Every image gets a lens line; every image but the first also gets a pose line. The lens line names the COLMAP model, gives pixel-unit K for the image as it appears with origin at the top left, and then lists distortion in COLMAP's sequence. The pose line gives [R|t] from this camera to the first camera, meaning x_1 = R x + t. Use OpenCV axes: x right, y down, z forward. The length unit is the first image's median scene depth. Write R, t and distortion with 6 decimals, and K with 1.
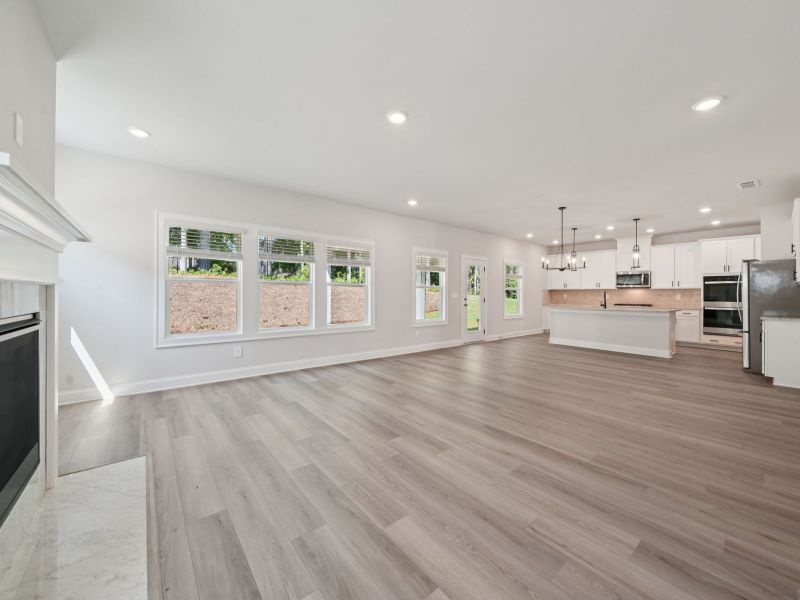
lens RADIAL K [[320.3, 0, 401.3], [0, 320.3, 293.6], [0, 0, 1]] dist [-0.001663, -0.000042]
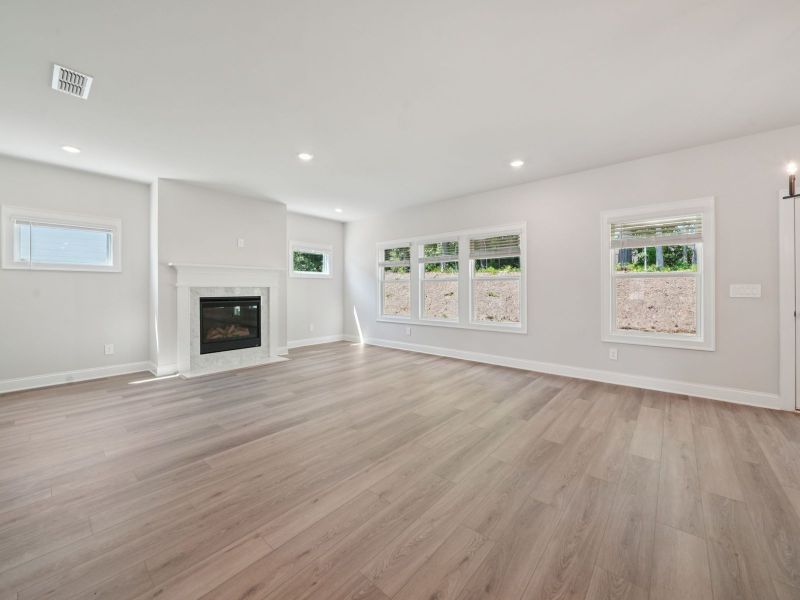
lens RADIAL K [[309.6, 0, 387.0], [0, 309.6, 285.4], [0, 0, 1]] dist [0.000389, 0.000063]
pose [[0.153901, -0.019607, -0.987892, 0.898099], [0.003885, 0.999807, -0.019238, 0.010167], [0.988079, -0.000877, 0.153948, 0.783550]]
